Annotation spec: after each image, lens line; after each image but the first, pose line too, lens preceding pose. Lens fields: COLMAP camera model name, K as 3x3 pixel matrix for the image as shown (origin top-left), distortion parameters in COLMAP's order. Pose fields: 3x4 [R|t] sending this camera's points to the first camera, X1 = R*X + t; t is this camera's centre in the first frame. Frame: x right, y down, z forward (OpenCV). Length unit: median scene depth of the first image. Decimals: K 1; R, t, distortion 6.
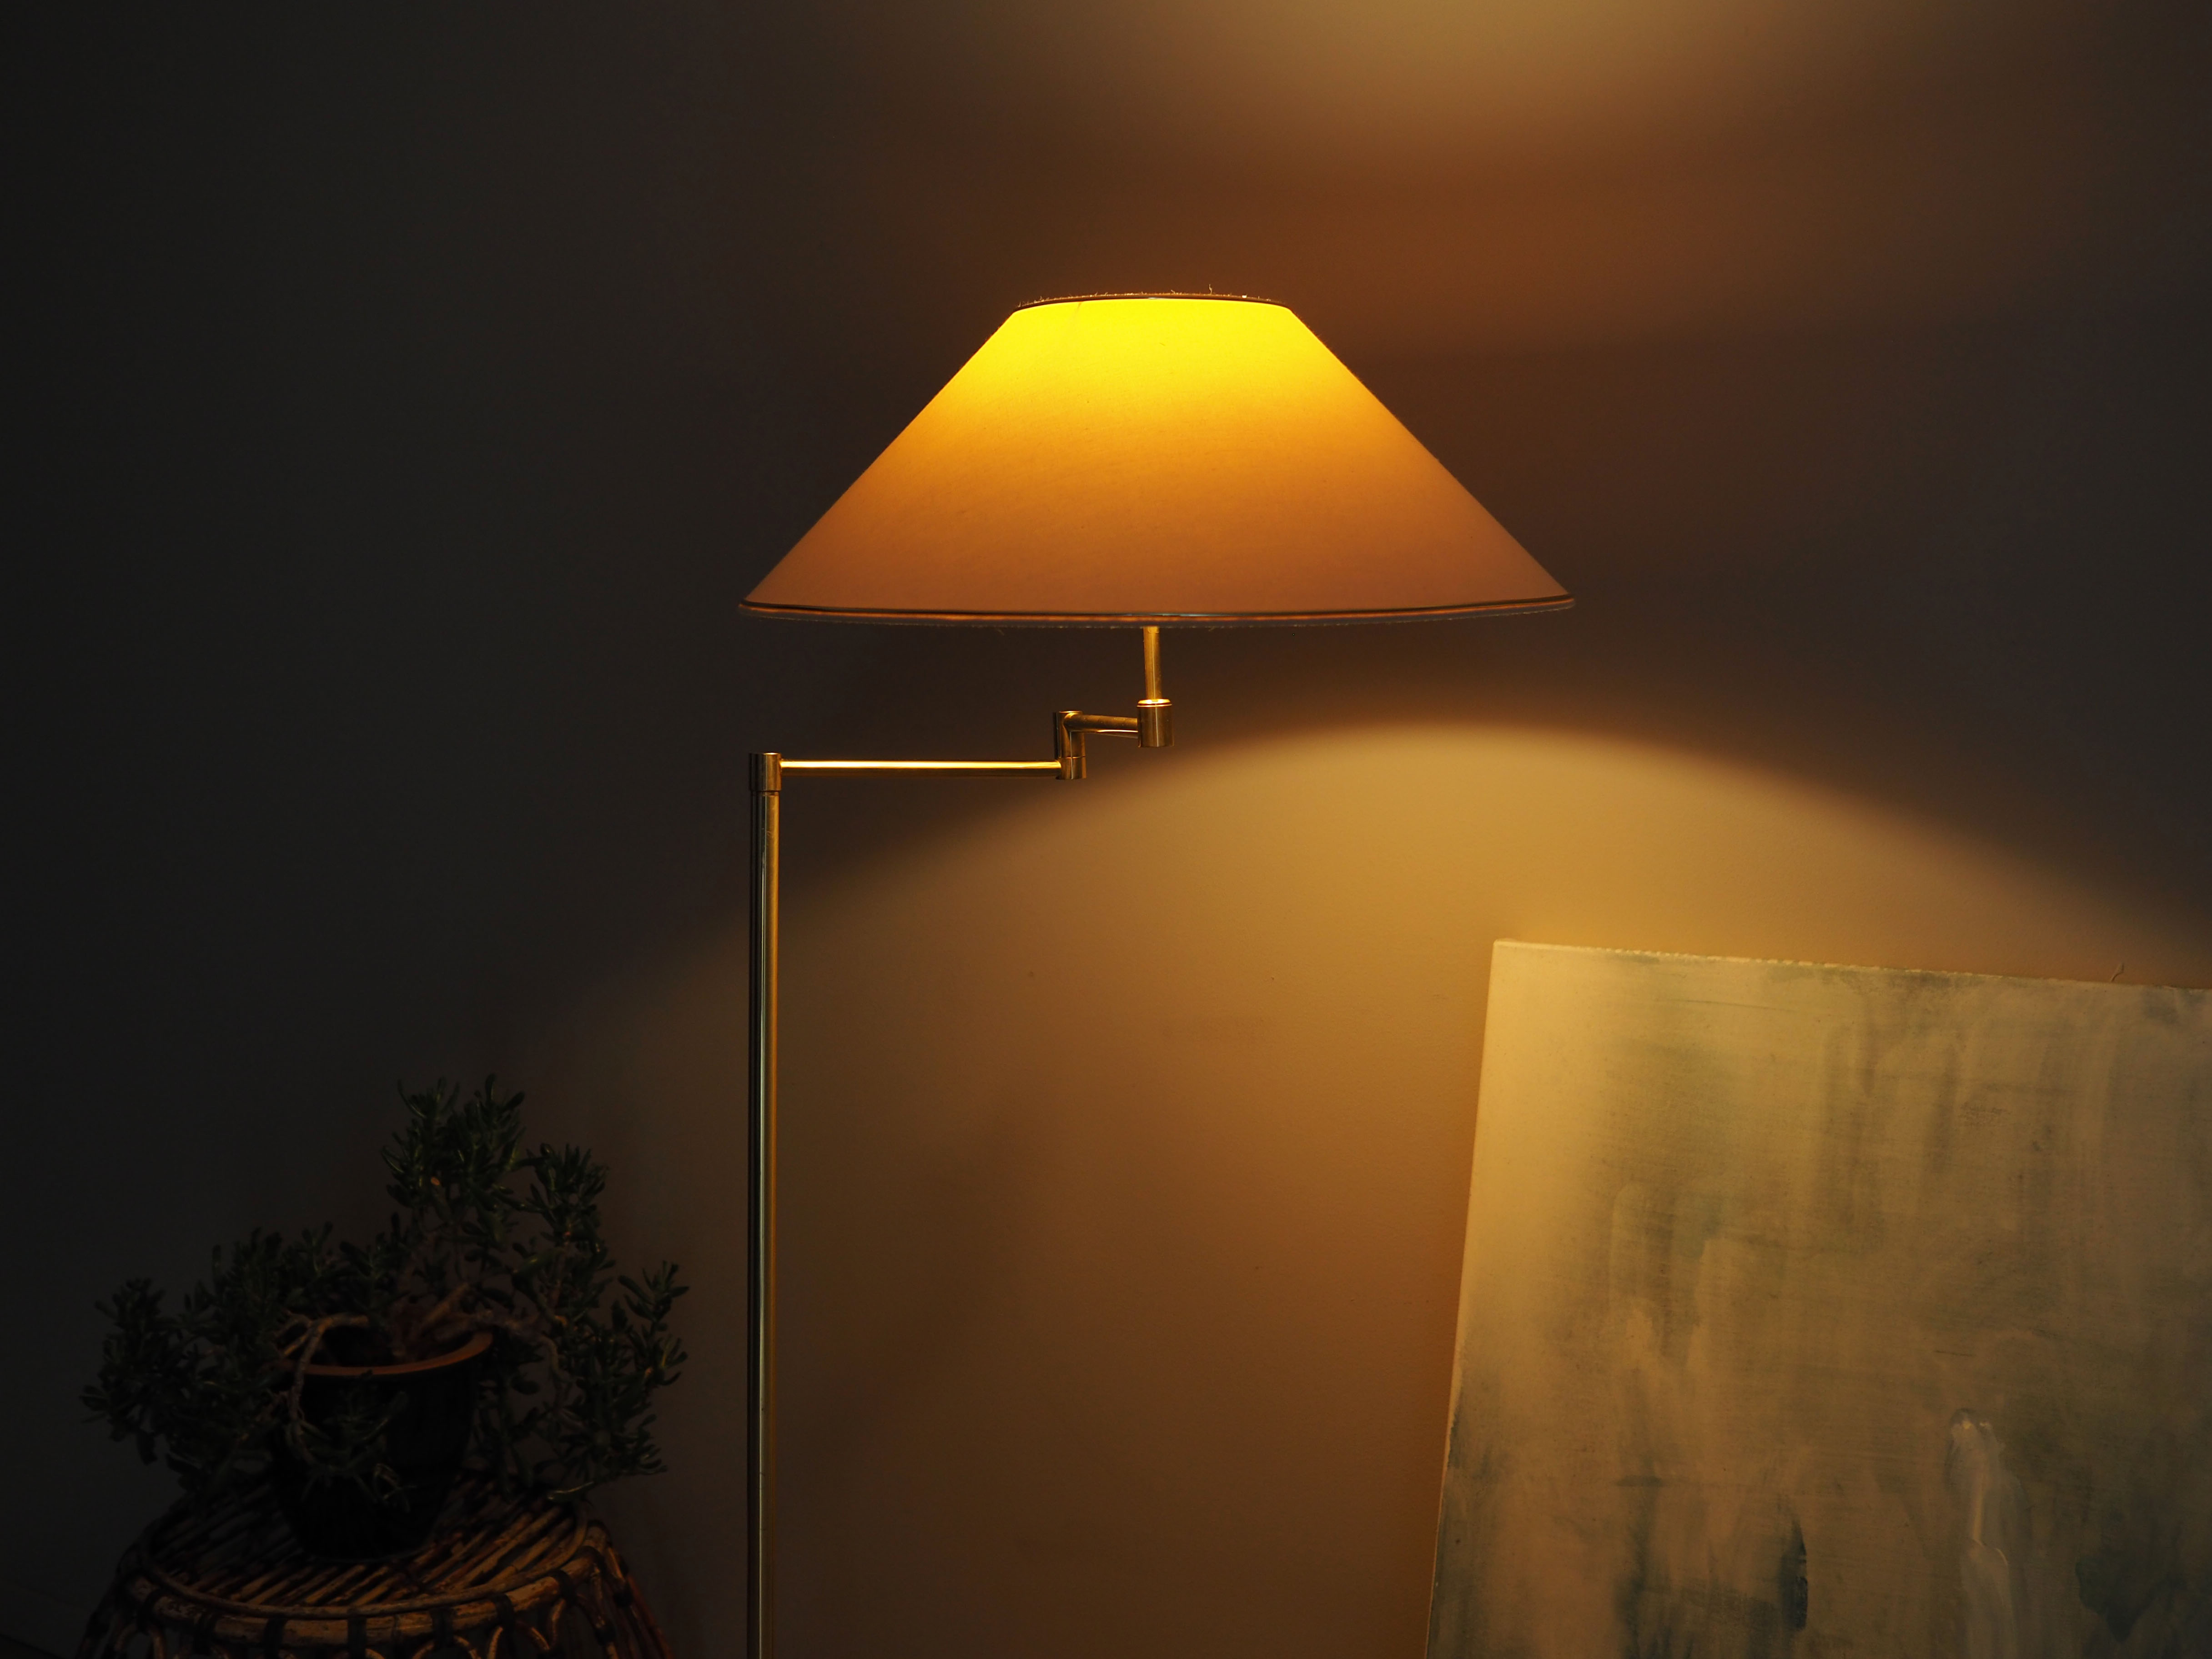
lens RADIAL K [[2080.6, 0, 1194.9], [0, 2080.6, 825.9], [0, 0, 1]] dist [-0.007181, 0.013761]
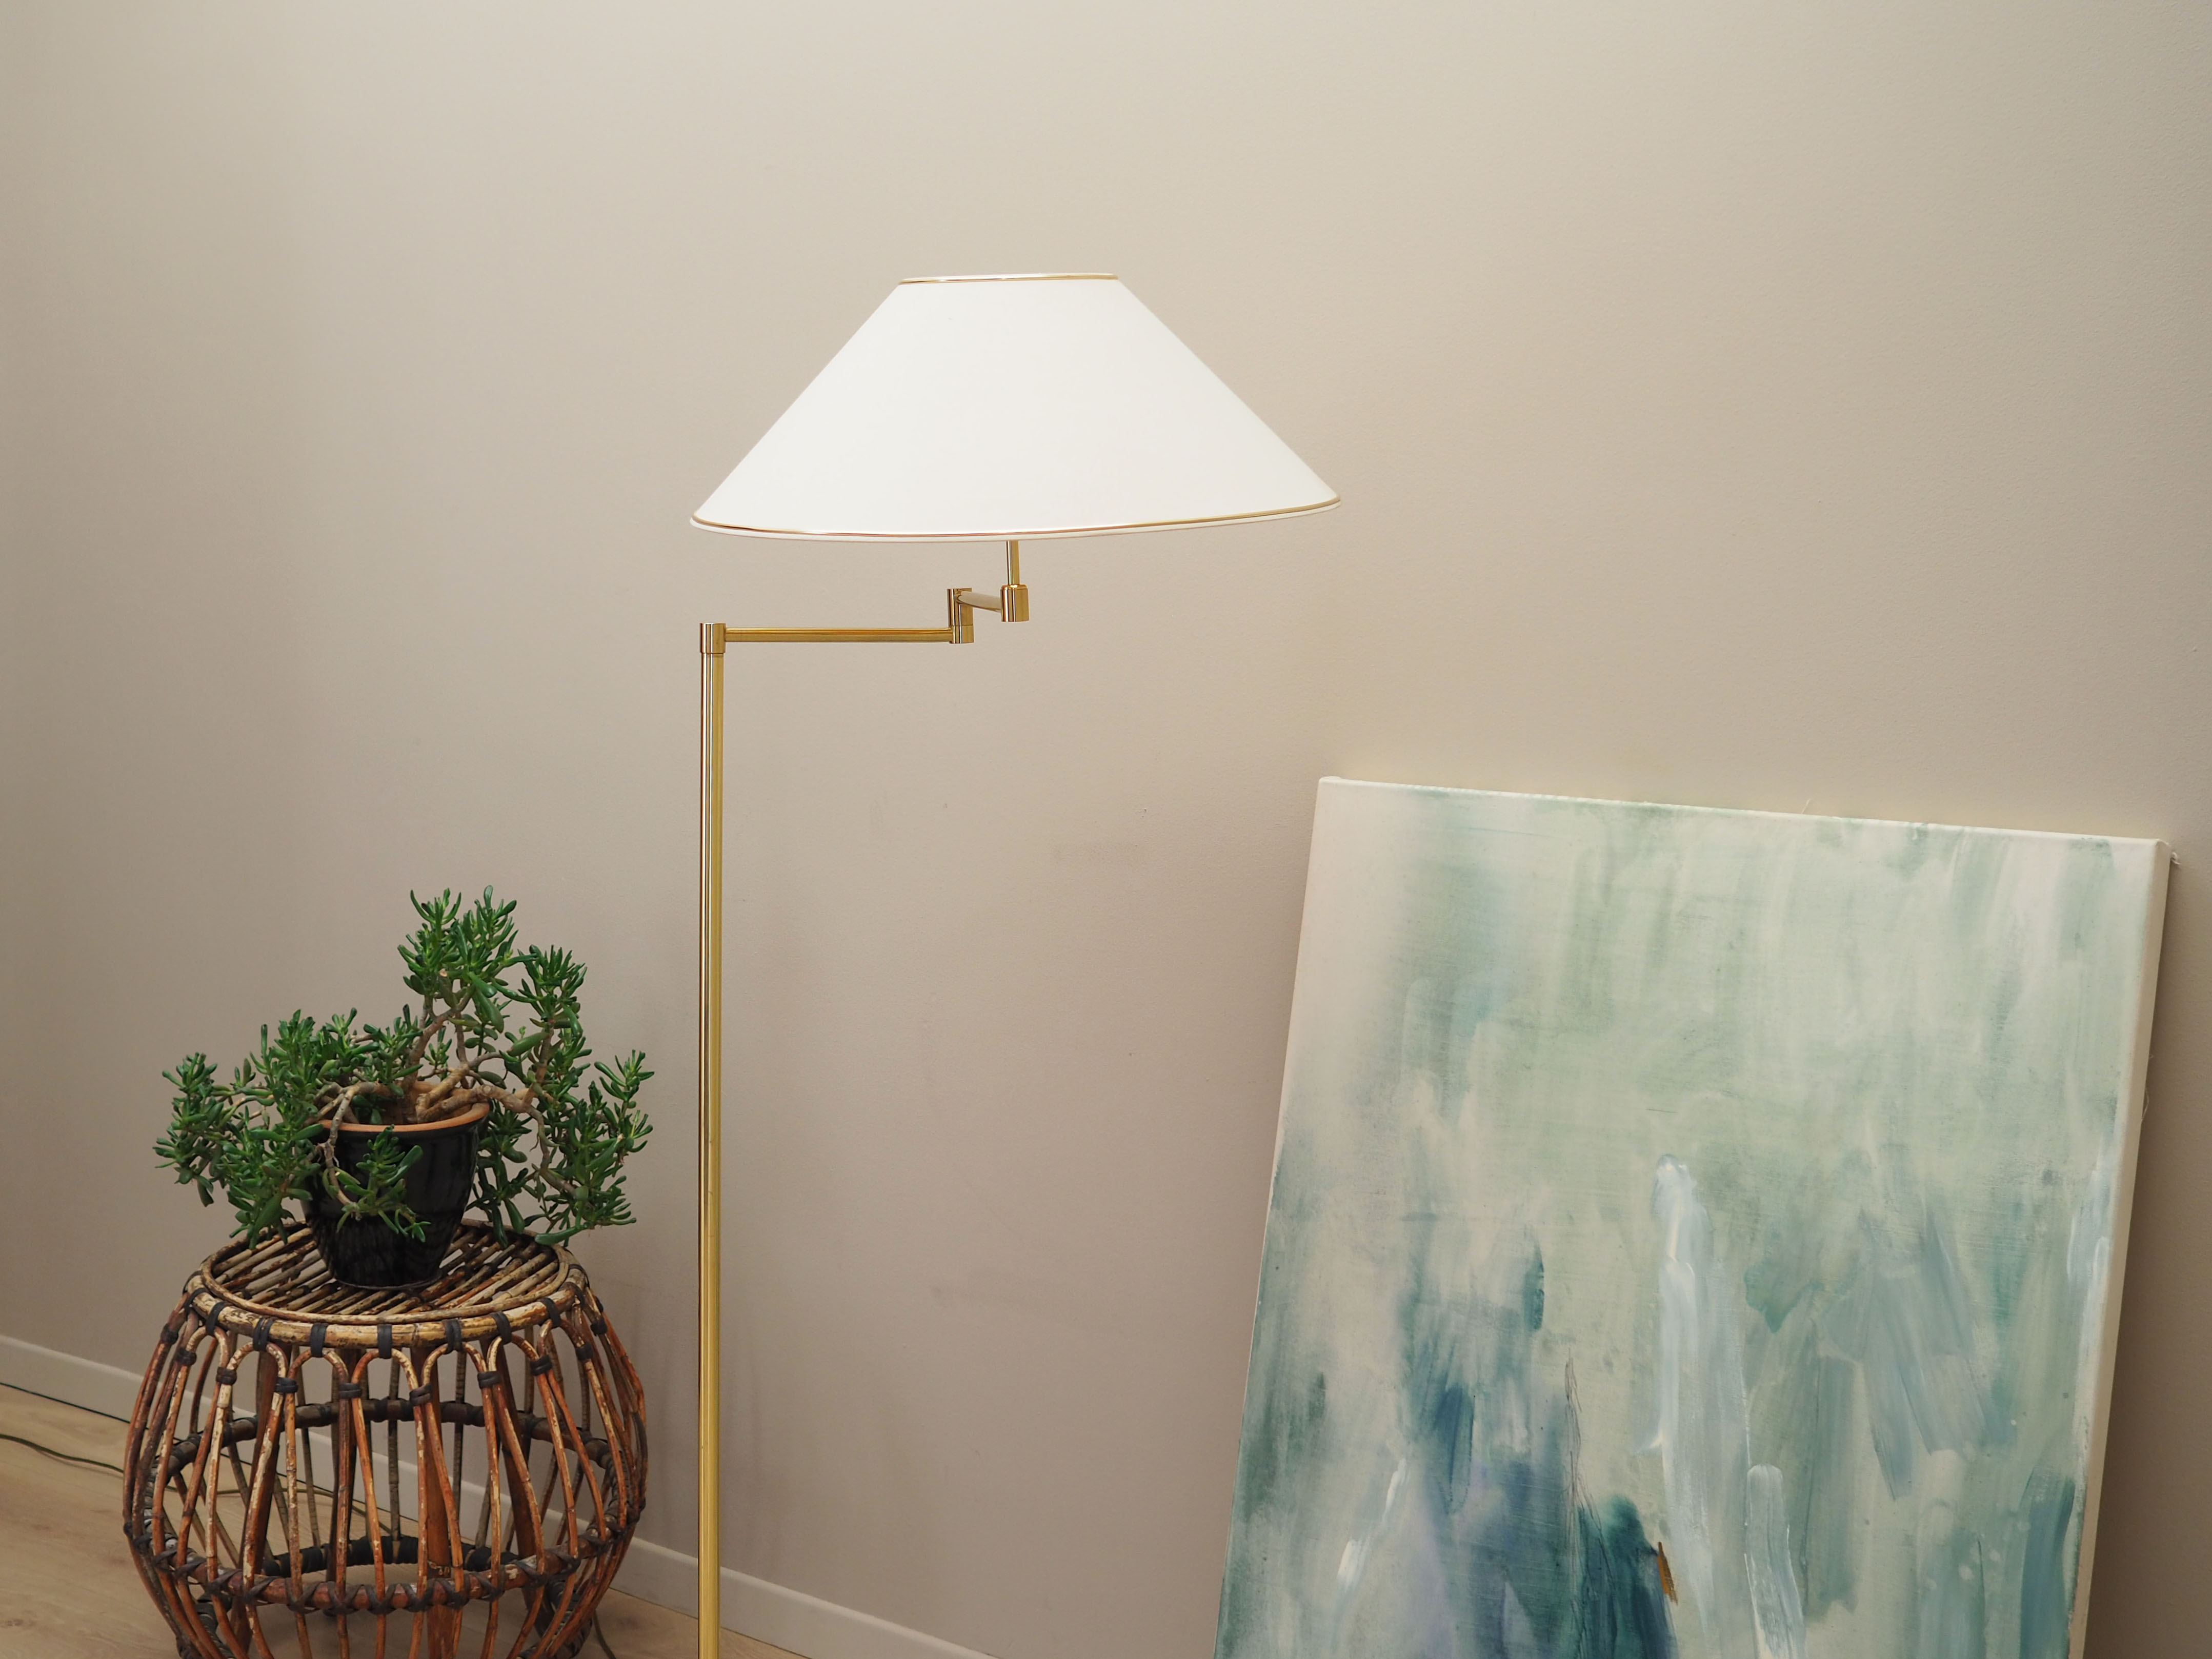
lens RADIAL K [[2270.1, 0, 1105.7], [0, 2270.1, 766.7], [0, 0, 1]] dist [-0.026979, 0.013054]
pose [[0.999023, 0.011815, -0.042594, 0.067458], [-0.010226, 0.999250, 0.037348, 0.000702], [0.043003, -0.036875, 0.998394, -0.275277]]
